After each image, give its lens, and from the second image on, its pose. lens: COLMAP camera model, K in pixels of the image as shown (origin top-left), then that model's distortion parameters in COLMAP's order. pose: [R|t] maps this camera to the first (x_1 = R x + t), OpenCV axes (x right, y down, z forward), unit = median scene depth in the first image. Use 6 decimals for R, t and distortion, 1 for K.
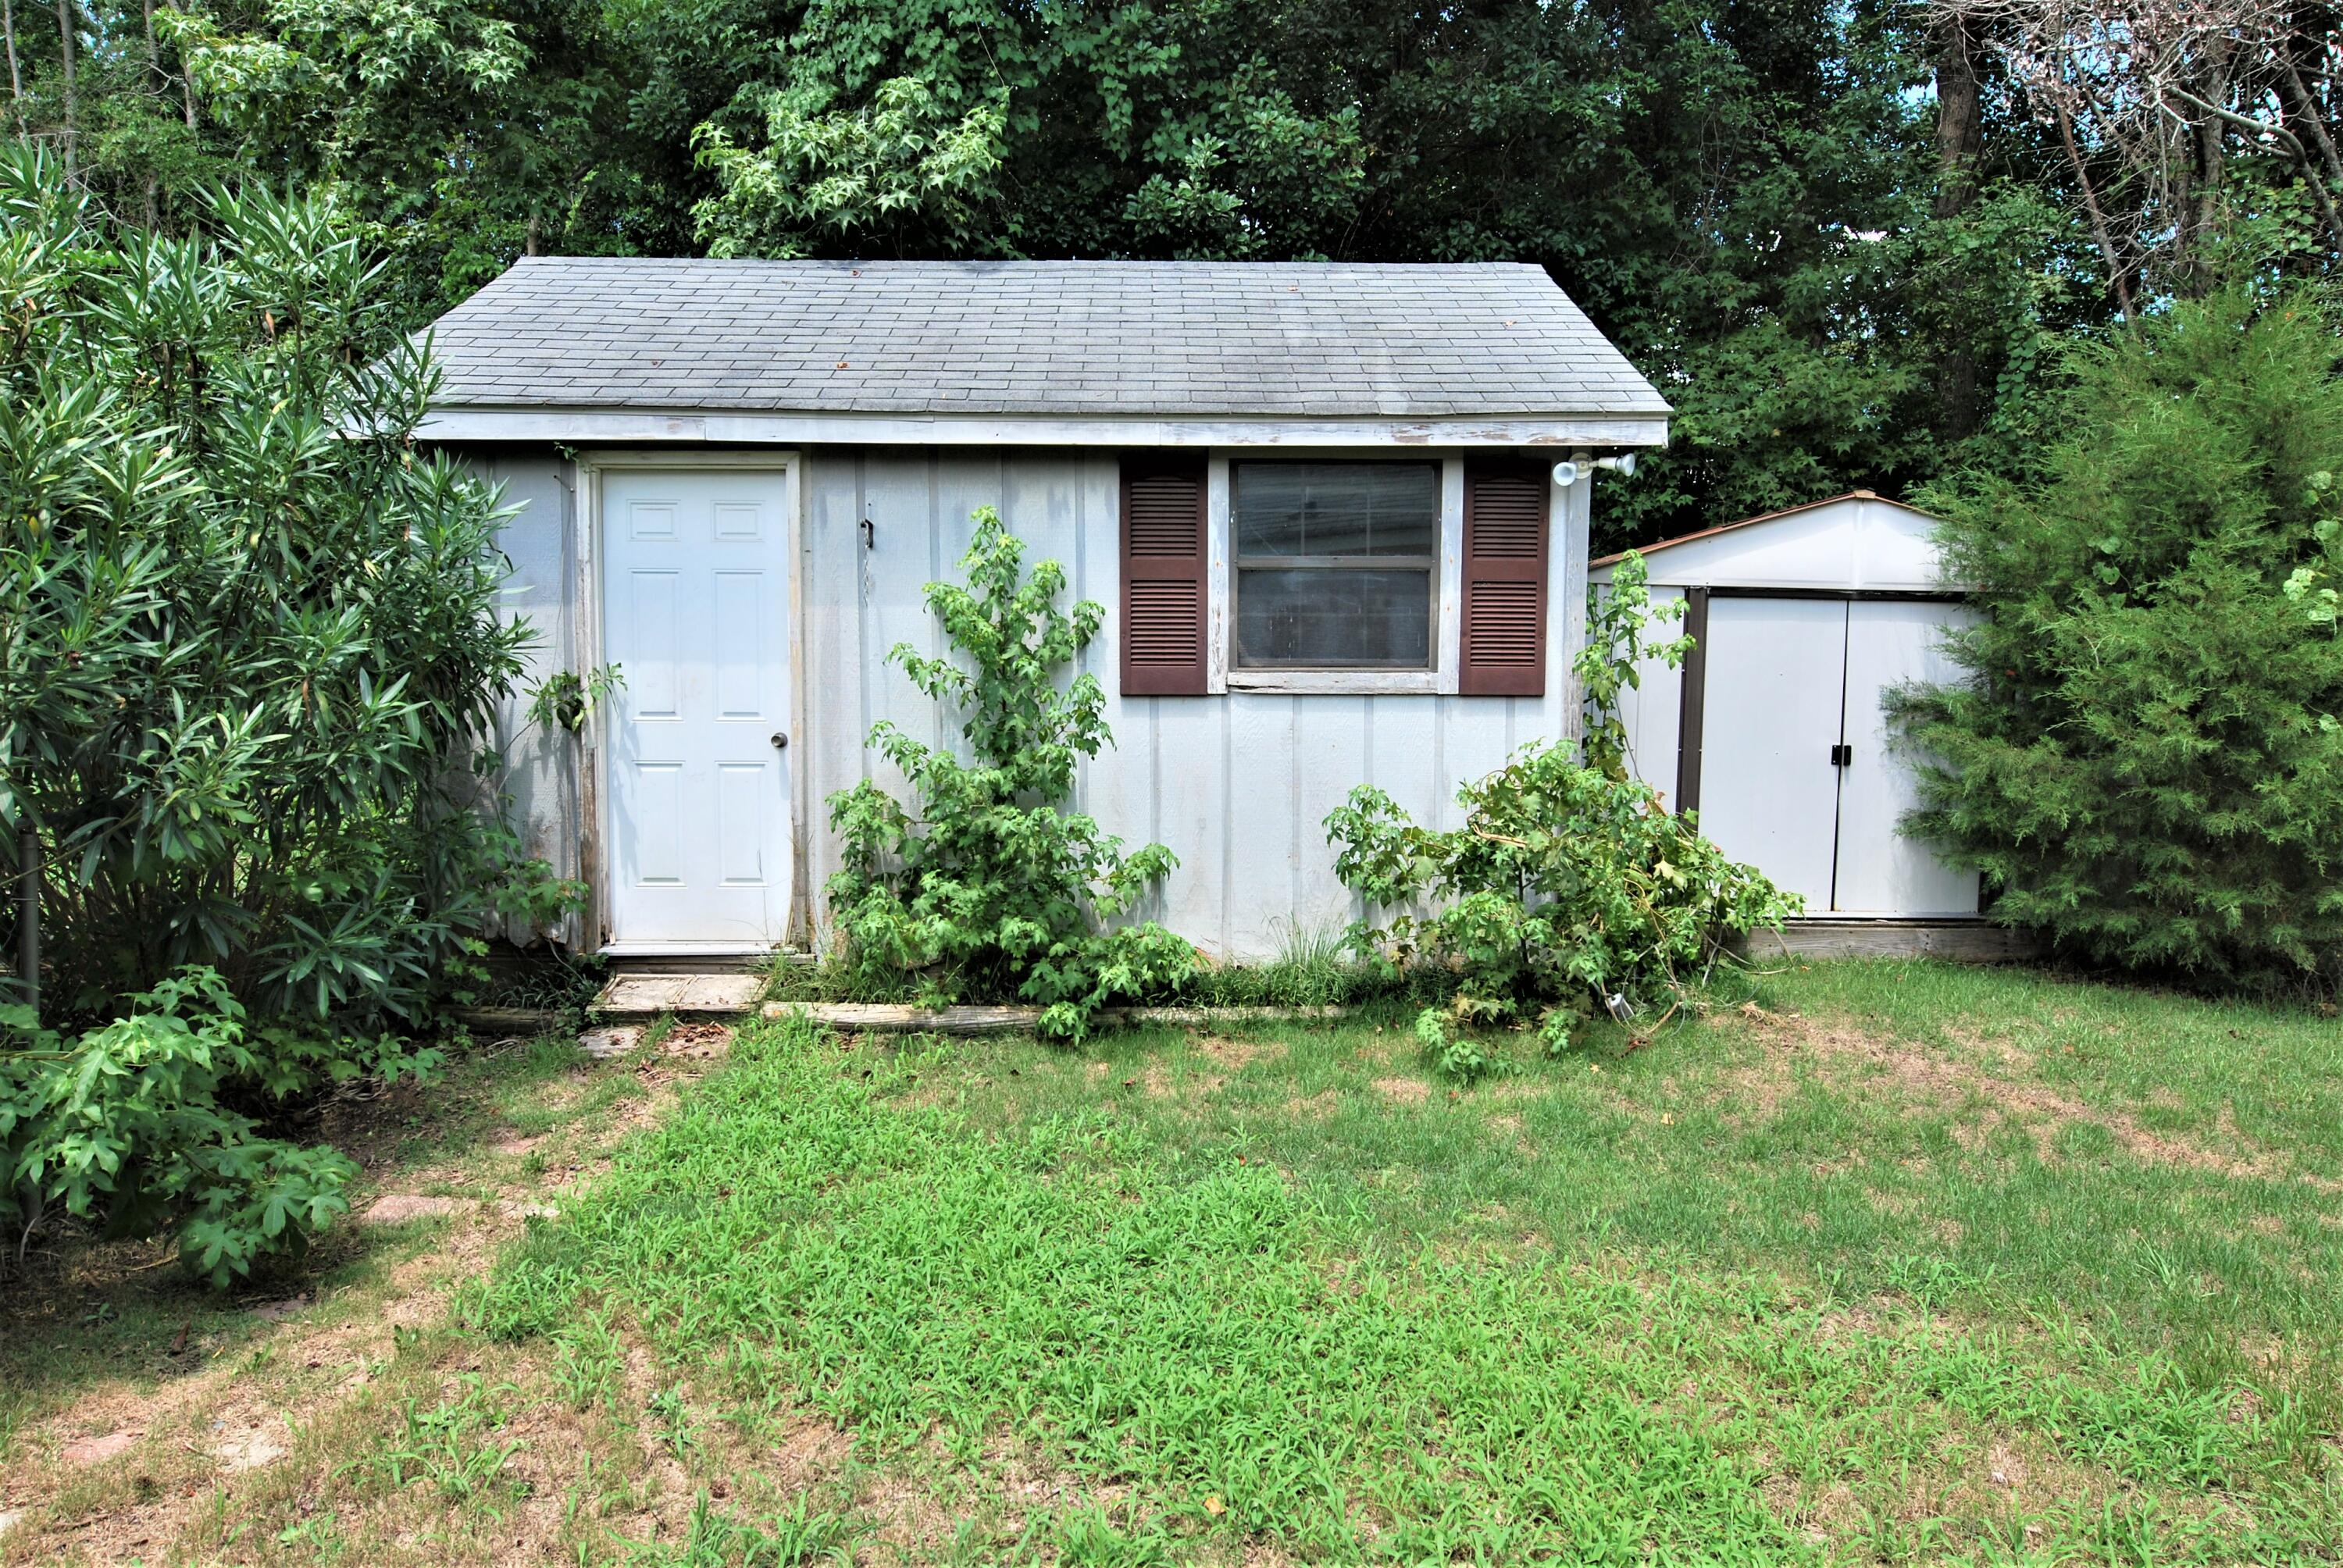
lens RADIAL K [[1424.4, 0, 1179.0], [0, 1424.4, 768.0], [0, 0, 1]] dist [-0.011067, -0.005633]
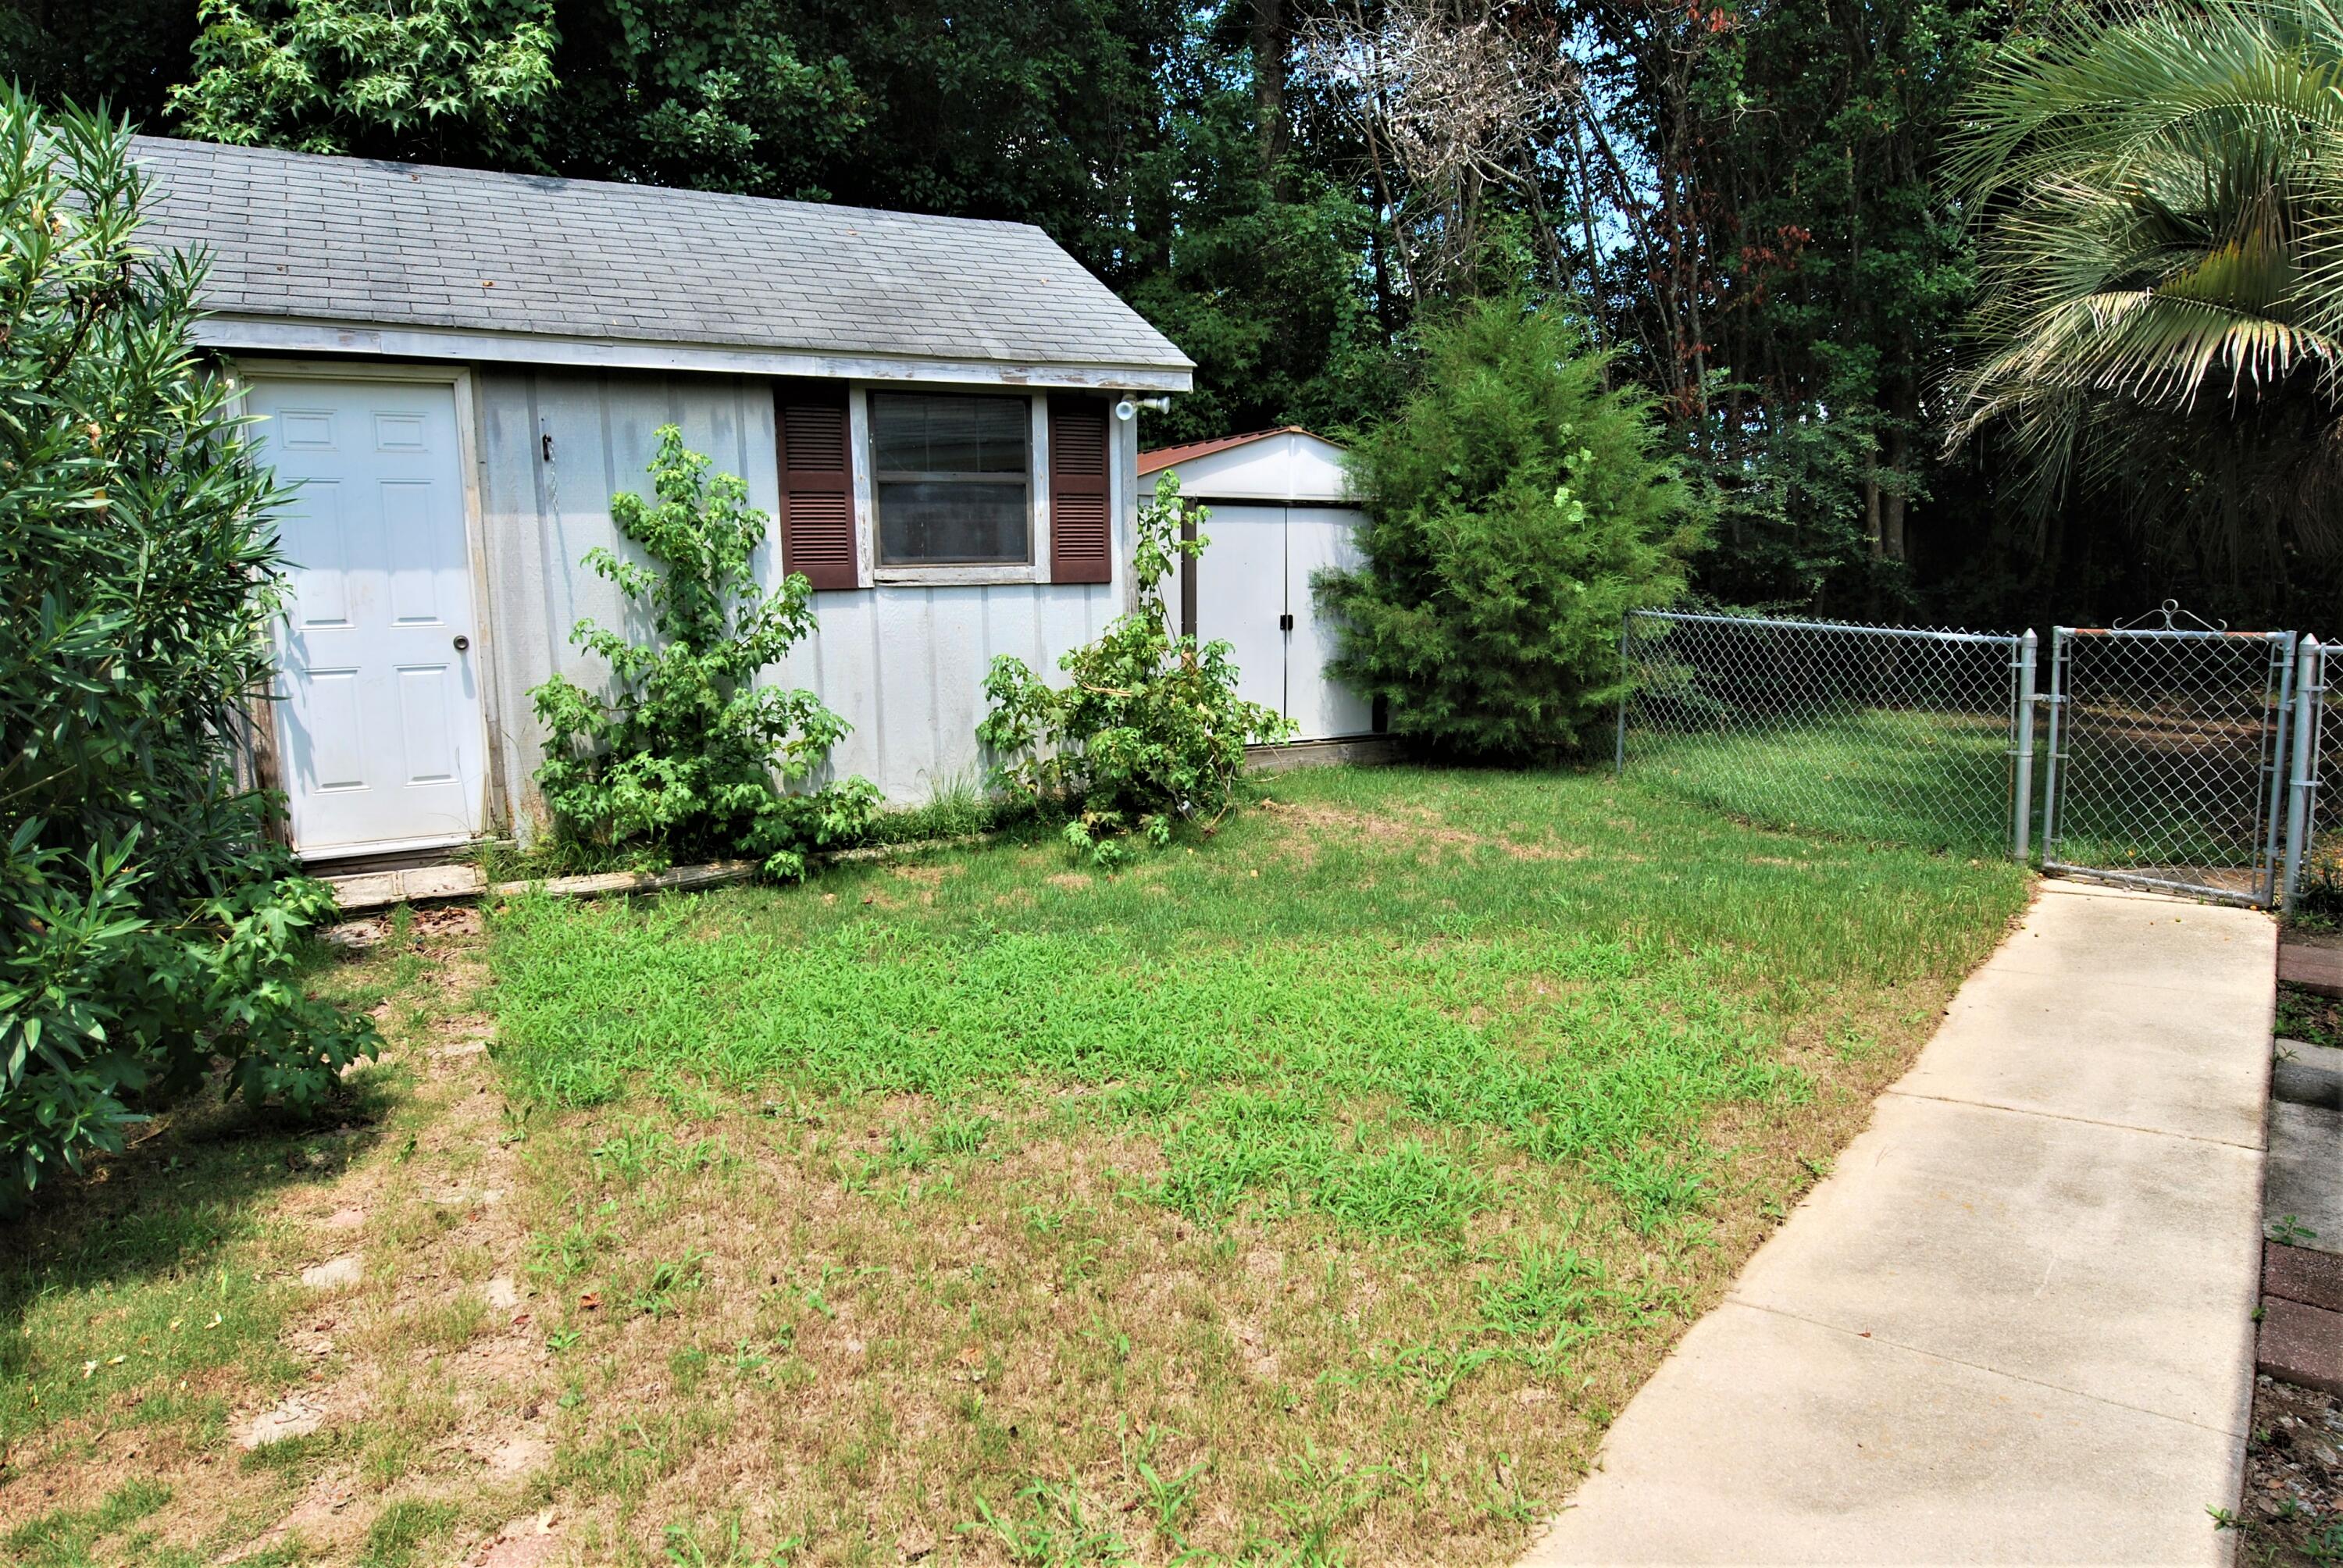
lens RADIAL K [[1424.4, 0, 1179.0], [0, 1424.4, 768.0], [0, 0, 1]] dist [-0.011067, -0.005633]
pose [[0.881859, -0.084736, 0.463836, -0.311485], [0.052603, 0.995259, 0.081810, 0.014988], [-0.468569, -0.047746, 0.882136, -0.187882]]
